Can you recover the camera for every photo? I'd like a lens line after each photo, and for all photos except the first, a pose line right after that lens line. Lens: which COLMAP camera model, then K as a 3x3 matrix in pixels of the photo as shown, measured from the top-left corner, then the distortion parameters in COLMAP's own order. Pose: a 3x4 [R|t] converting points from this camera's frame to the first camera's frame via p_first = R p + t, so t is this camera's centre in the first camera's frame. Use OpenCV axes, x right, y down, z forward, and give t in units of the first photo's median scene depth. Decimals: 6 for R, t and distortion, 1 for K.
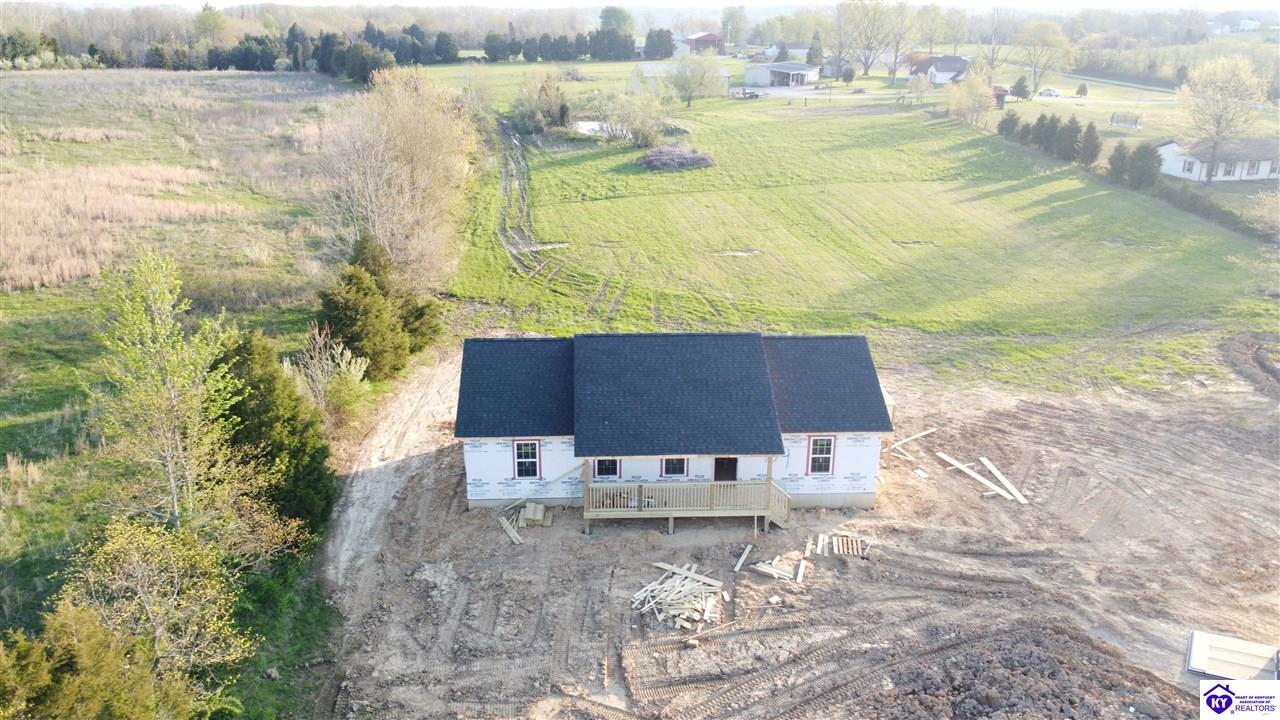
lens RADIAL K [[950.4, 0, 633.5], [0, 950.4, 403.5], [0, 0, 1]] dist [0.002370, 0.003822]
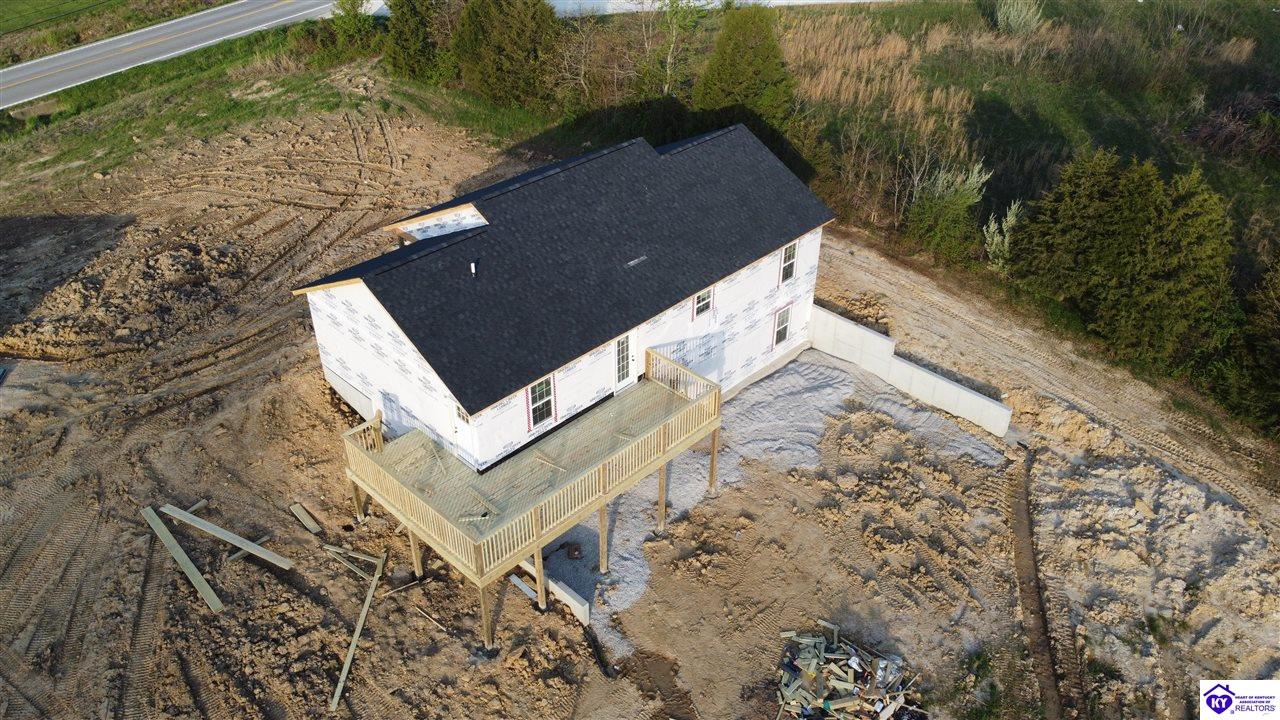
lens RADIAL K [[968.1, 0, 633.9], [0, 968.1, 356.1], [0, 0, 1]] dist [0.016040, -0.014615]
pose [[-0.742376, 0.366429, -0.560899, 0.560994], [-0.259859, 0.614169, 0.745164, -0.662018], [0.617536, 0.698947, -0.360725, 1.558294]]
